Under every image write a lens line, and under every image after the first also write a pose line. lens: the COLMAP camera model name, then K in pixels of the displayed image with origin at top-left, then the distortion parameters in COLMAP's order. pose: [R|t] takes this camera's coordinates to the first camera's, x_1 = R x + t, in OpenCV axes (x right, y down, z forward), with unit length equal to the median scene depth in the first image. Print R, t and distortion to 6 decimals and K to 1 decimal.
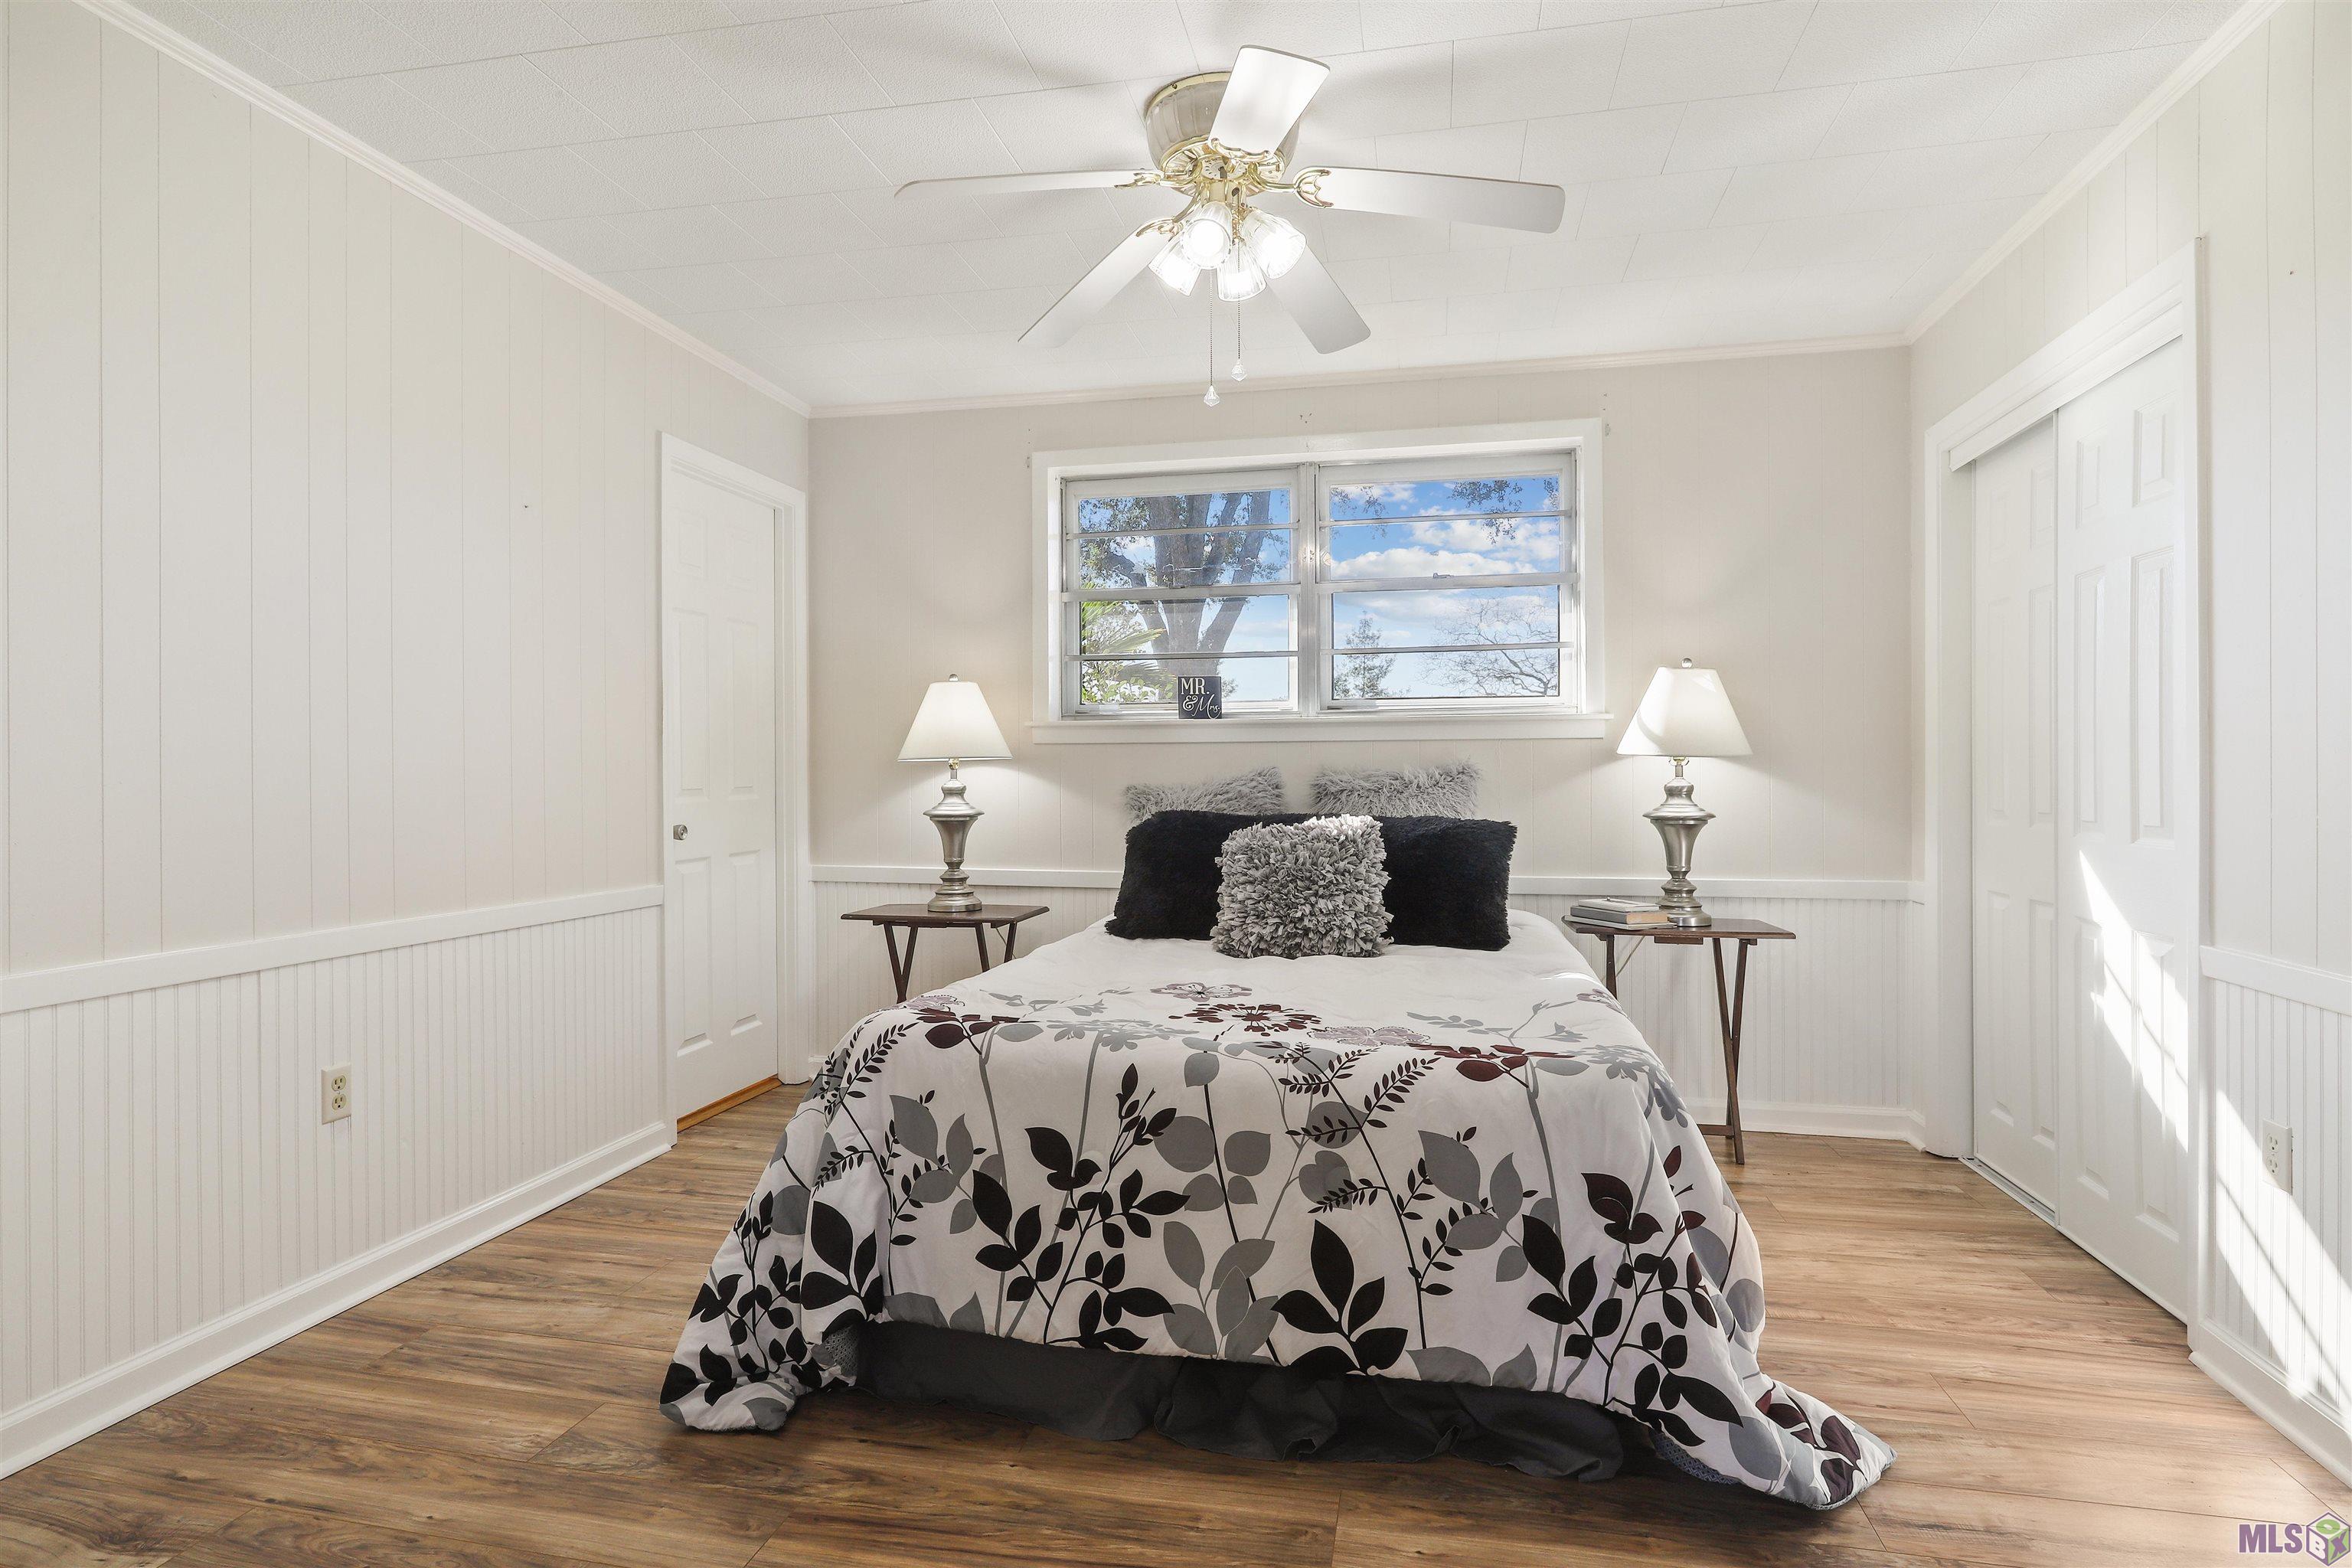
lens RADIAL K [[1220.2, 0, 1257.6], [0, 1220.2, 775.5], [0, 0, 1]] dist [-0.000122, 0.000441]
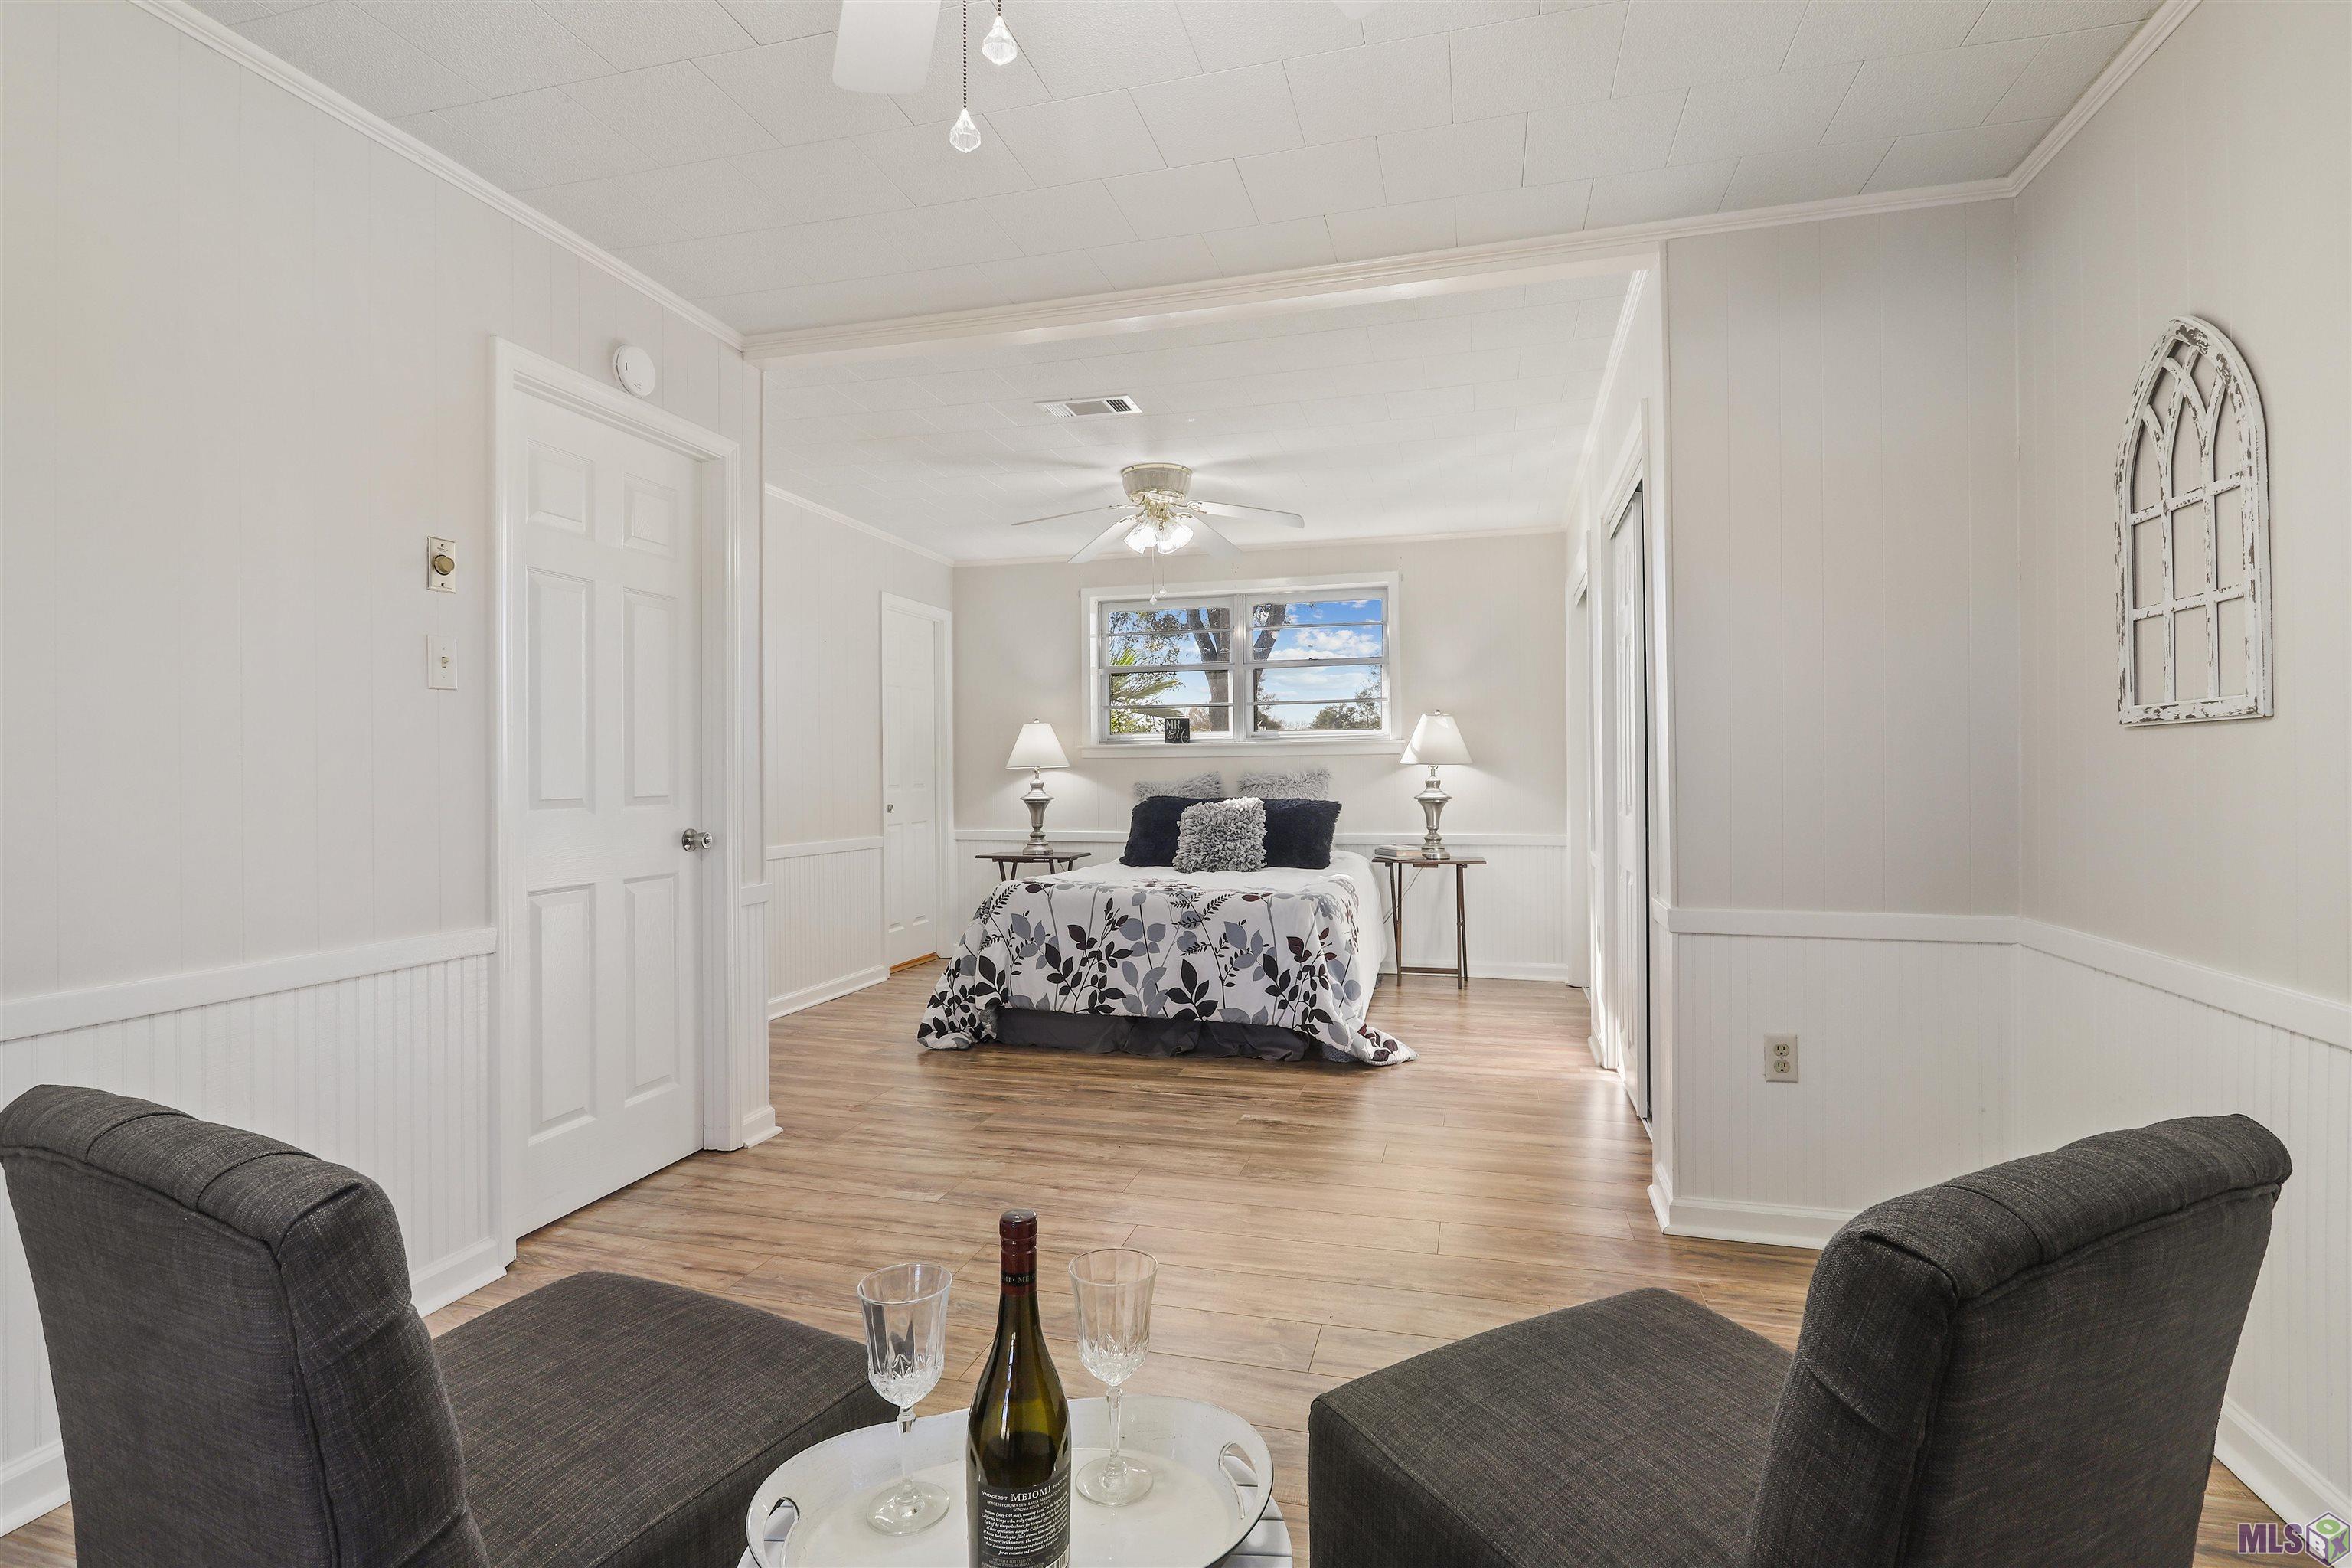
lens RADIAL K [[1132.5, 0, 1172.5], [0, 1132.5, 778.4], [0, 0, 1]] dist [0.039031, -0.000437]
pose [[0.992108, -0.003483, -0.125341, 0.269287], [0.003593, 0.999993, 0.000645, 0.003476], [0.125338, -0.001090, 0.992113, -1.074285]]
